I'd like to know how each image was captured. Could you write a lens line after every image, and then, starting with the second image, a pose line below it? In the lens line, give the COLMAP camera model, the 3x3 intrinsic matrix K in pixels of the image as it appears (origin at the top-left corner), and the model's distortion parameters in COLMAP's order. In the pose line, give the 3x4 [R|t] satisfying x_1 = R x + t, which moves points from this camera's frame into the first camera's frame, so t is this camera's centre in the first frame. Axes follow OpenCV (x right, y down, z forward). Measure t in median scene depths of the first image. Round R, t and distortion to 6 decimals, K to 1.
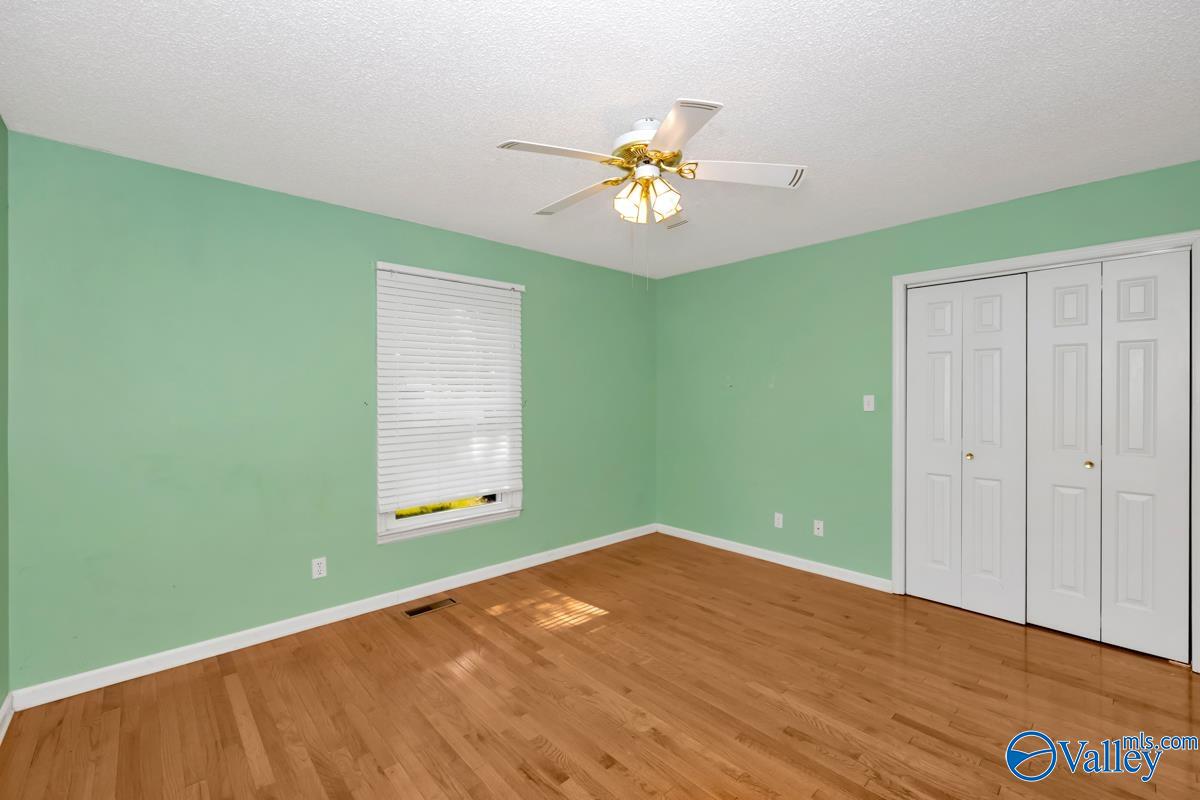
lens RADIAL K [[495.0, 0, 613.4], [0, 495.0, 397.4], [0, 0, 1]] dist [-0.000607, -0.000111]
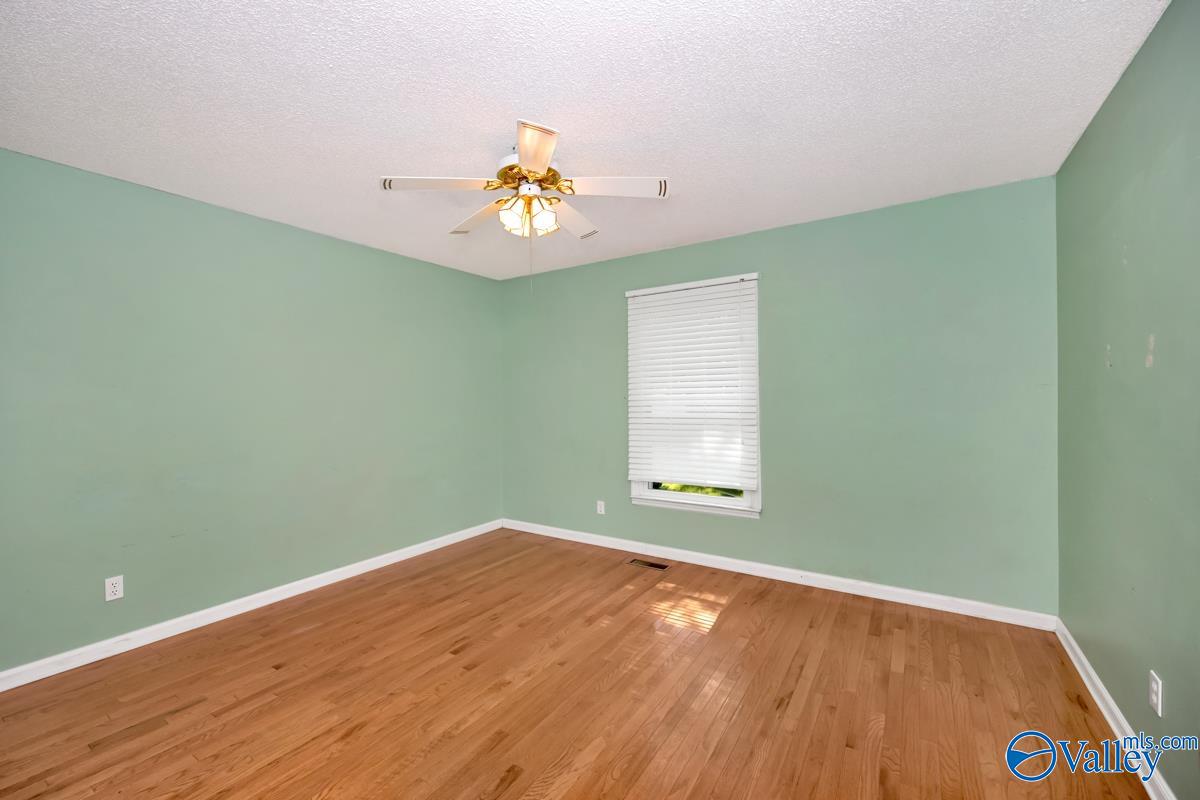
lens RADIAL K [[491.5, 0, 597.2], [0, 491.5, 394.6], [0, 0, 1]] dist [0.000106, 0.000024]
pose [[0.238014, -0.001401, -0.971261, 0.803210], [0.007104, 0.999975, 0.000298, 0.002902], [0.971236, -0.006971, 0.238018, 0.605017]]
